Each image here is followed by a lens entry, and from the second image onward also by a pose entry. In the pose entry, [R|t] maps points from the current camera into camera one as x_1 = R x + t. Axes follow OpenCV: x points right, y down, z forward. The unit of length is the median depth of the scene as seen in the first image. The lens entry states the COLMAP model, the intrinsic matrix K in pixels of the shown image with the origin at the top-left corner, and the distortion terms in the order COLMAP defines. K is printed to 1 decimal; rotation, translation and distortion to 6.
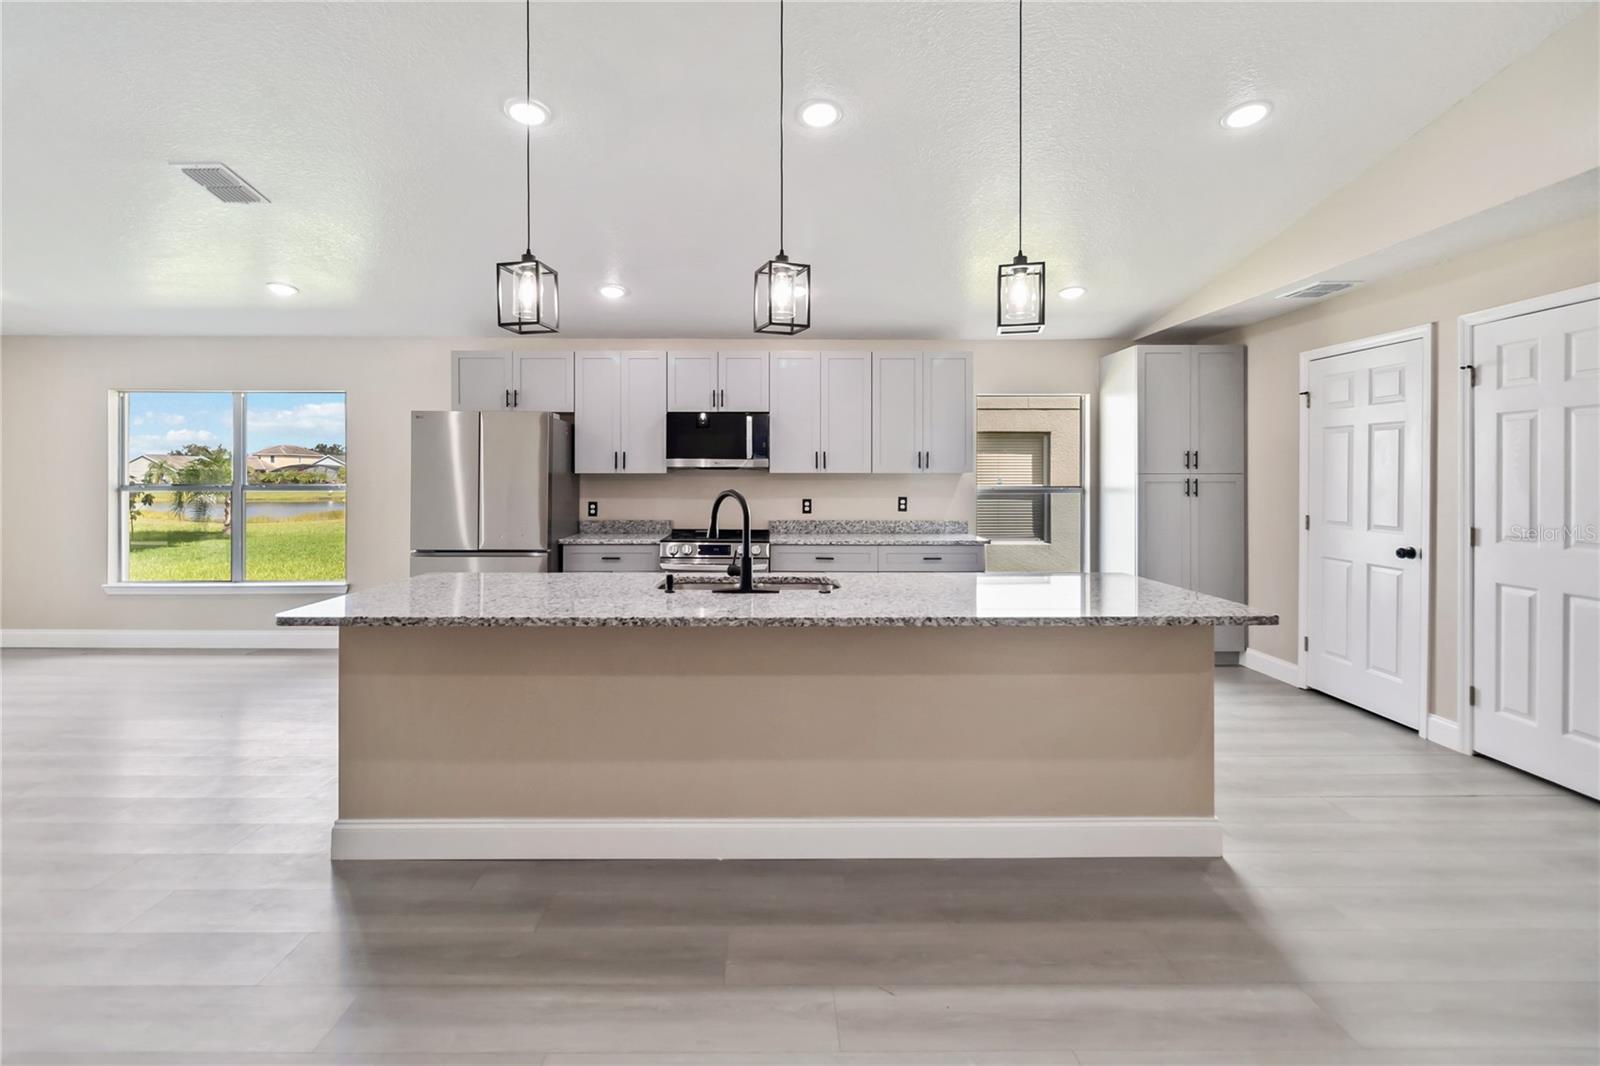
lens RADIAL K [[744.3, 0, 778.2], [0, 744.3, 480.2], [0, 0, 1]] dist [0.000308, -0.000204]
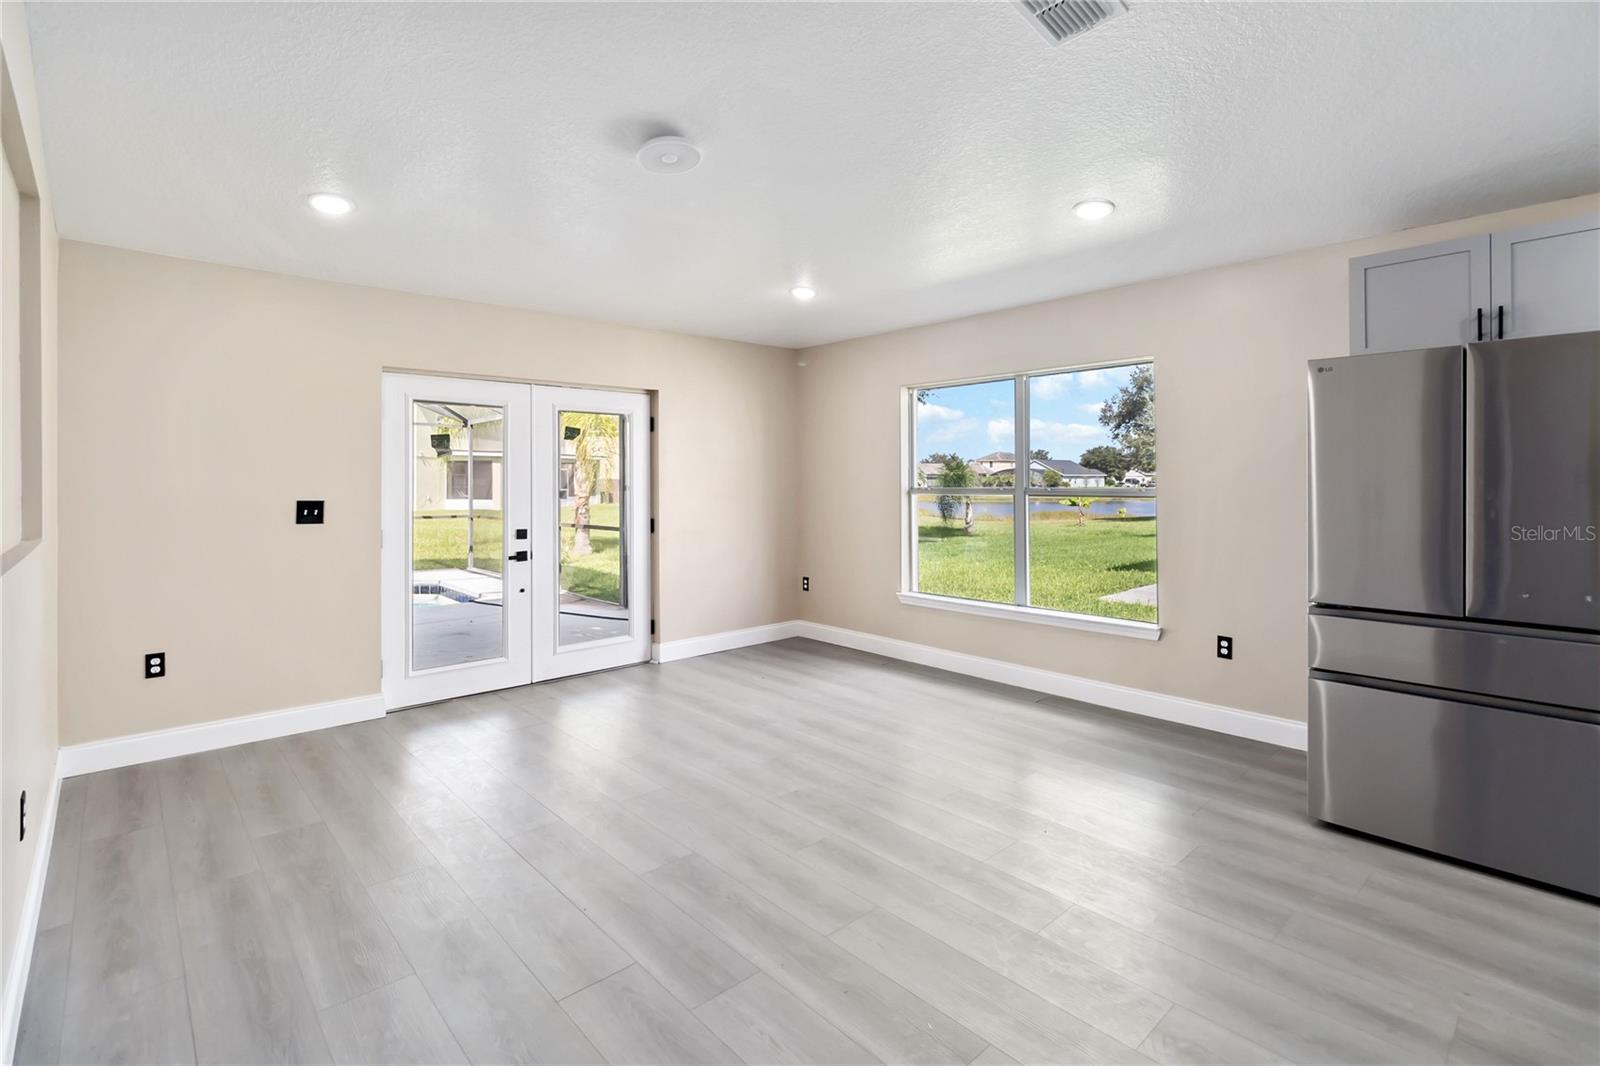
lens RADIAL K [[749.6, 0, 803.2], [0, 749.6, 484.0], [0, 0, 1]] dist [0.001964, -0.000160]
pose [[0.667074, -0.001066, -0.744991, -0.290516], [0.002638, 0.999996, 0.000931, 0.000954], [0.744987, -0.002586, 0.667074, 0.289103]]
